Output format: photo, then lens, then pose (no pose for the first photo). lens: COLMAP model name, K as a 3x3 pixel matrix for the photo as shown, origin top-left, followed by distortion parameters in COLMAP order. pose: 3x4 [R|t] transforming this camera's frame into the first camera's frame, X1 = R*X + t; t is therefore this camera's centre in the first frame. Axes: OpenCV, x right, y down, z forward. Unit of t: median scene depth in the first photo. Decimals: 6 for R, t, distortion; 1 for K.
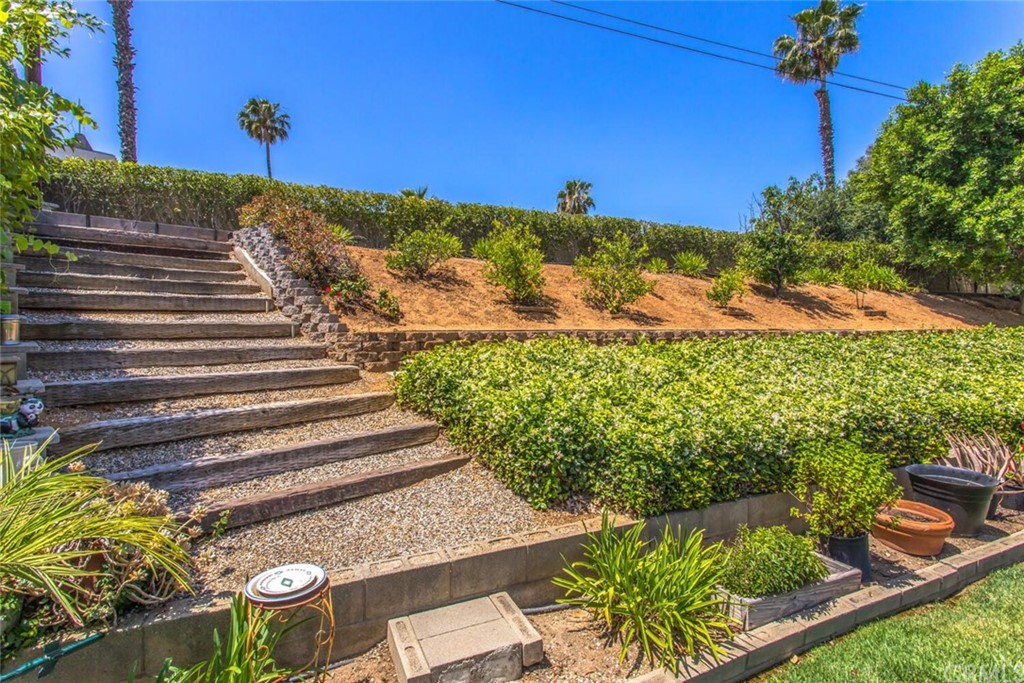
lens RADIAL K [[488.3, 0, 508.4], [0, 488.3, 329.6], [0, 0, 1]] dist [0.002088, 0.001183]
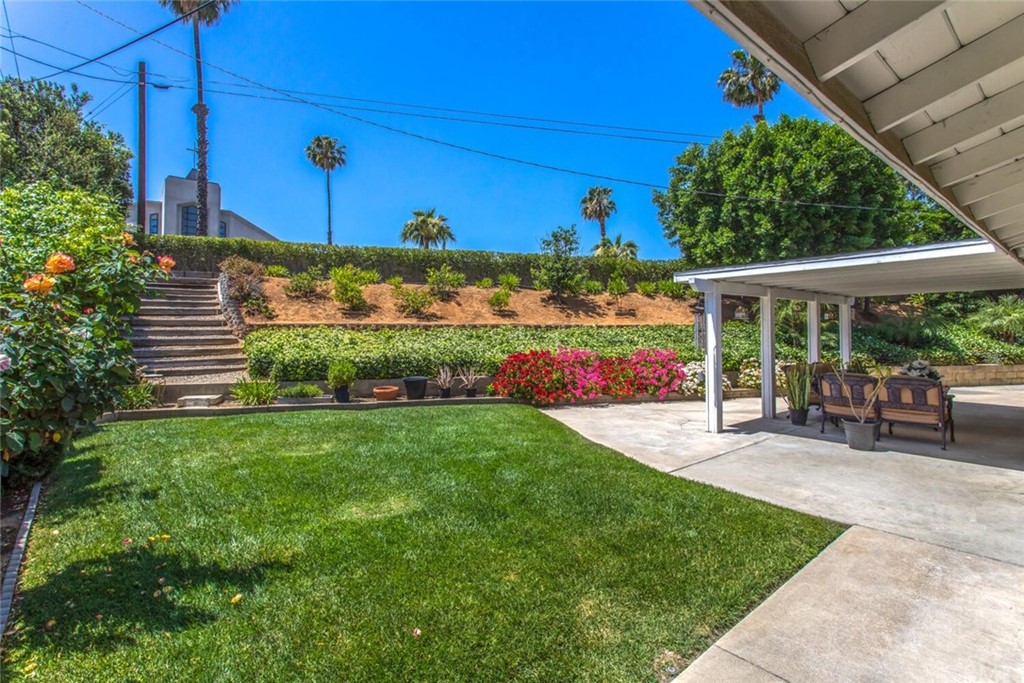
lens RADIAL K [[495.7, 0, 512.0], [0, 495.7, 308.5], [0, 0, 1]] dist [-0.000395, 0.000143]
pose [[0.986494, 0.000106, -0.163796, 1.046854], [-0.005079, 0.999539, -0.029944, -0.002841], [0.163717, 0.030371, 0.986040, -0.887004]]
